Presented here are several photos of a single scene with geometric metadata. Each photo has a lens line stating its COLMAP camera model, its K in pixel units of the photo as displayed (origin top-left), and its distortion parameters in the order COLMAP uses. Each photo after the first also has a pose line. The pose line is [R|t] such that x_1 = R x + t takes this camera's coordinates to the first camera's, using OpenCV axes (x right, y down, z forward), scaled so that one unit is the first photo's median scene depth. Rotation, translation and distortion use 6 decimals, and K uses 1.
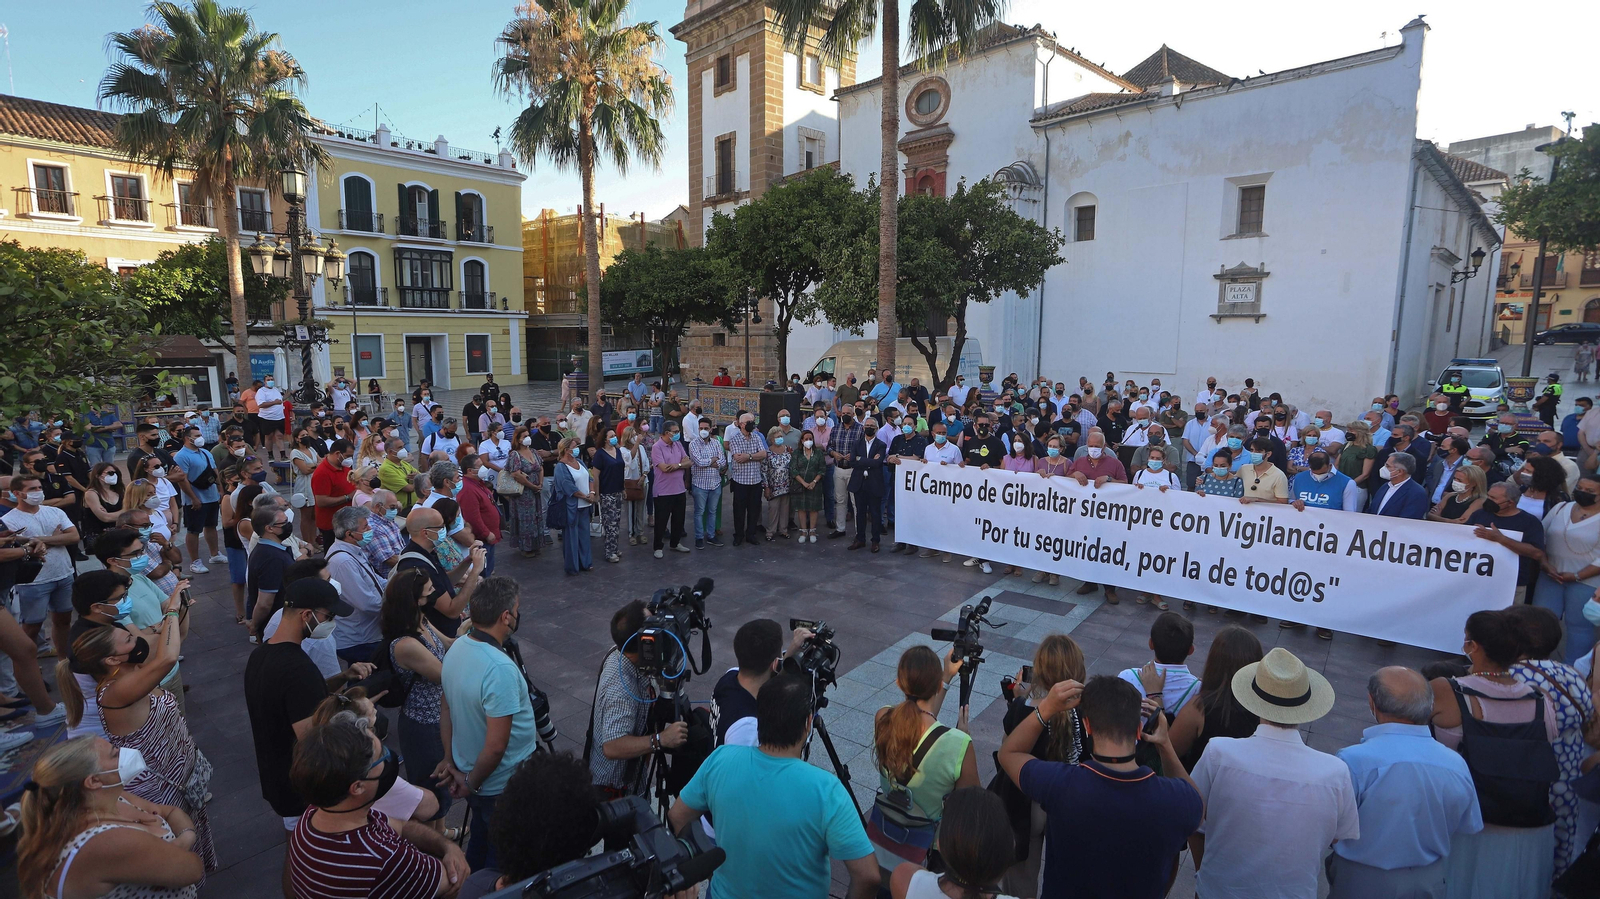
lens RADIAL K [[782.0, 0, 798.8], [0, 782.0, 456.8], [0, 0, 1]] dist [-0.052412, 0.016658]
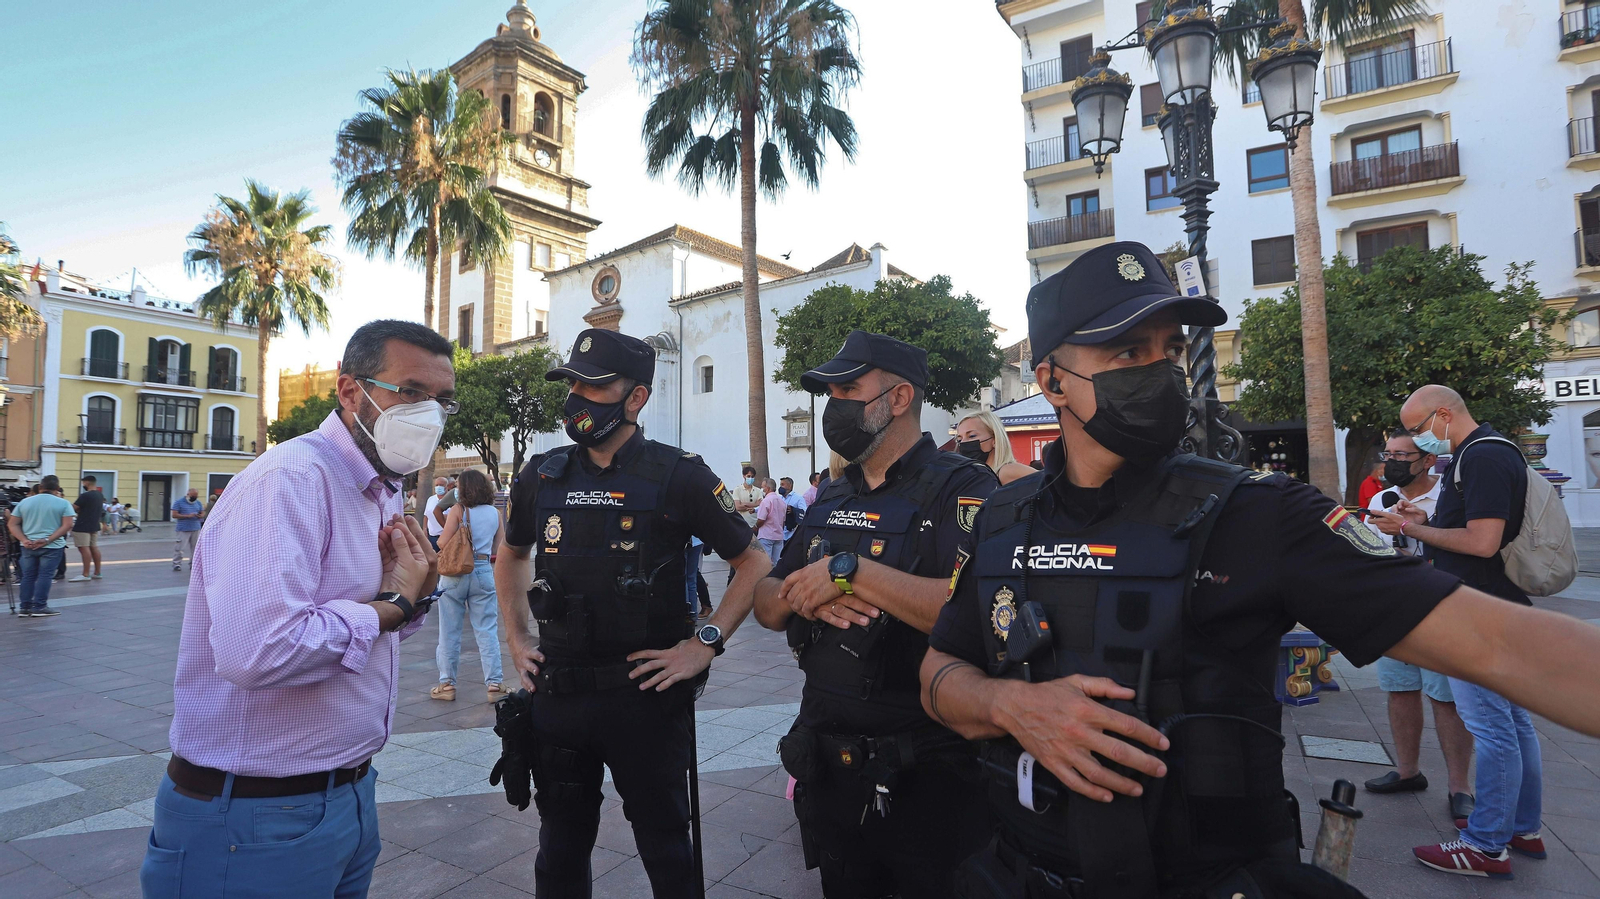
lens RADIAL K [[782.0, 0, 791.4], [0, 782.0, 455.9], [0, 0, 1]] dist [-0.052412, 0.016658]
pose [[0.985008, -0.001404, 0.172503, 0.356805], [0.035861, 0.979789, -0.196792, 0.107745], [-0.168740, 0.200028, 0.965151, -0.319262]]
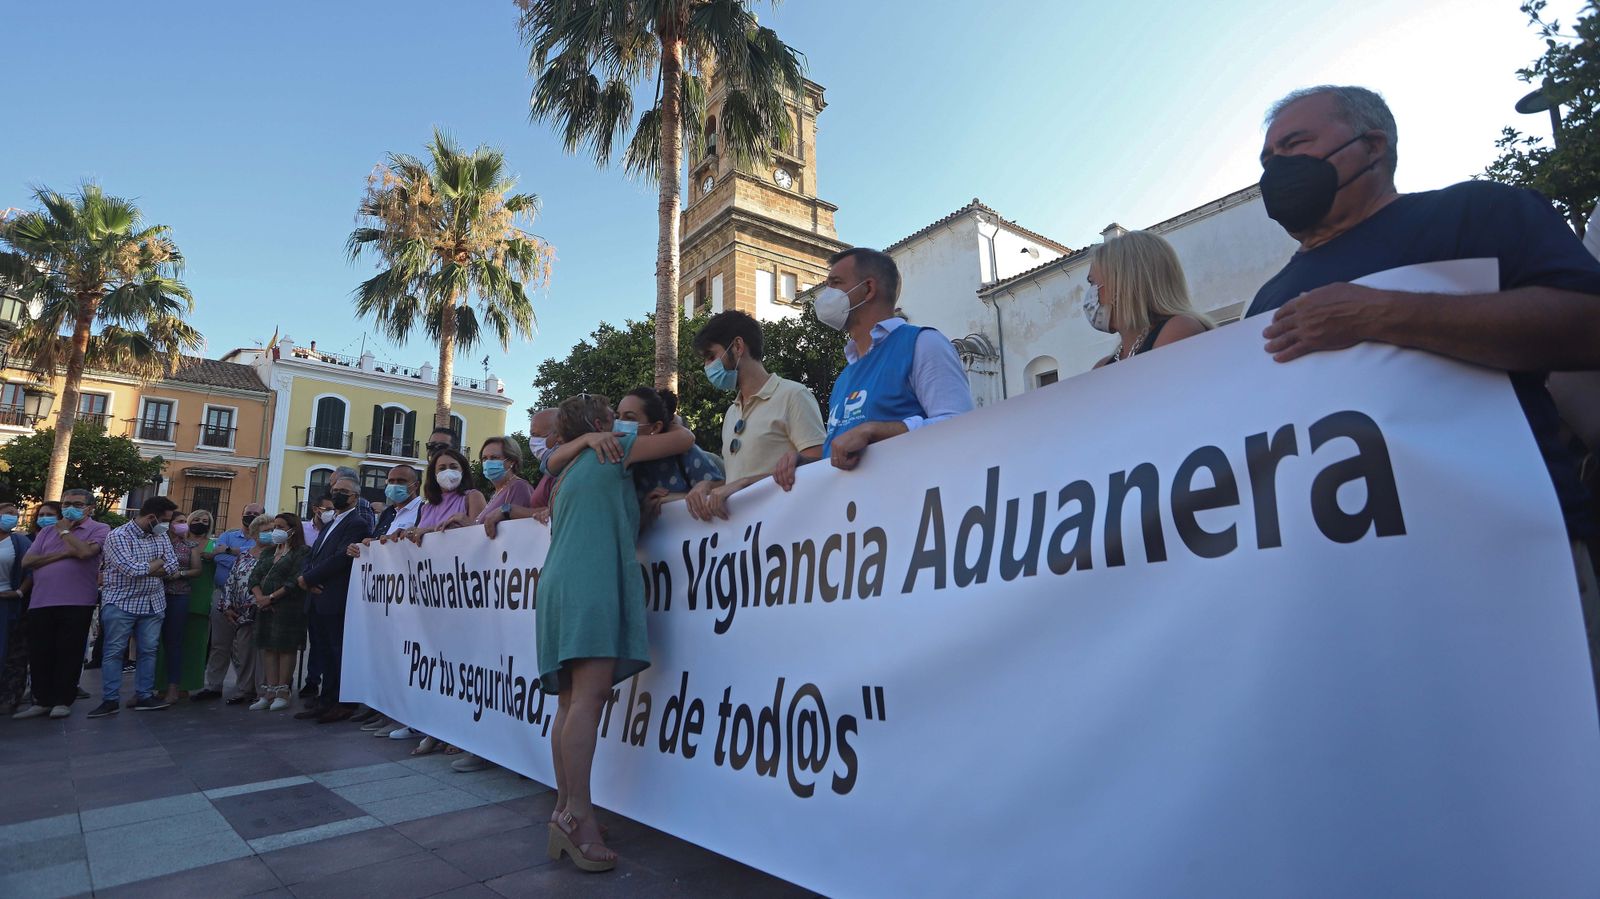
lens RADIAL K [[782.0, 0, 783.5], [0, 782.0, 440.4], [0, 0, 1]] dist [-0.052412, 0.016658]
pose [[0.993588, -0.038955, -0.106138, 0.209671], [0.001369, 0.942847, -0.333222, 0.050032], [0.113053, 0.330940, 0.936855, 0.215473]]
